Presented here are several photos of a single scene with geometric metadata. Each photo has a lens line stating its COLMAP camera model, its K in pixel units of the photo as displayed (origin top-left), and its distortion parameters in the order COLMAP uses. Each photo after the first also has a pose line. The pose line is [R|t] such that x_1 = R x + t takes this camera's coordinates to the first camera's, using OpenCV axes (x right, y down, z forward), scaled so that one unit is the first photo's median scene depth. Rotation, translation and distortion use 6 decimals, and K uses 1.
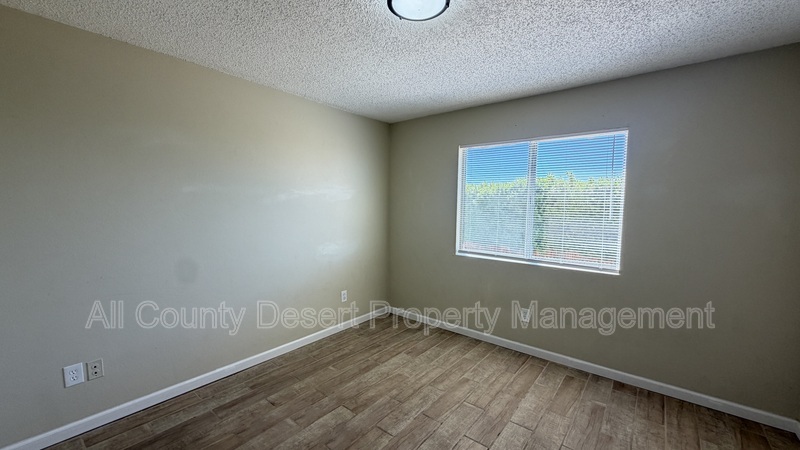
lens RADIAL K [[318.3, 0, 397.7], [0, 318.3, 225.2], [0, 0, 1]] dist [-0.000504, 0.000175]
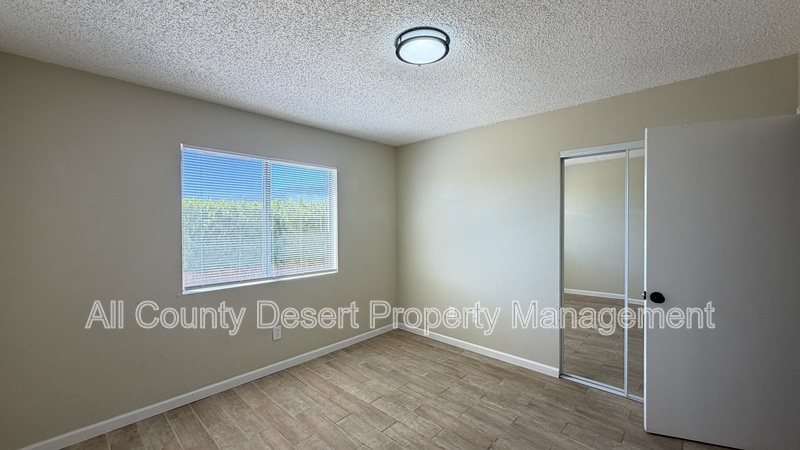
lens RADIAL K [[323.0, 0, 397.3], [0, 323.0, 223.3], [0, 0, 1]] dist [0.009607, -0.000088]
pose [[0.070310, -0.021883, 0.997285, -0.676018], [0.069311, 0.997450, 0.017000, -0.060839], [-0.995114, 0.067928, 0.071648, 0.613300]]
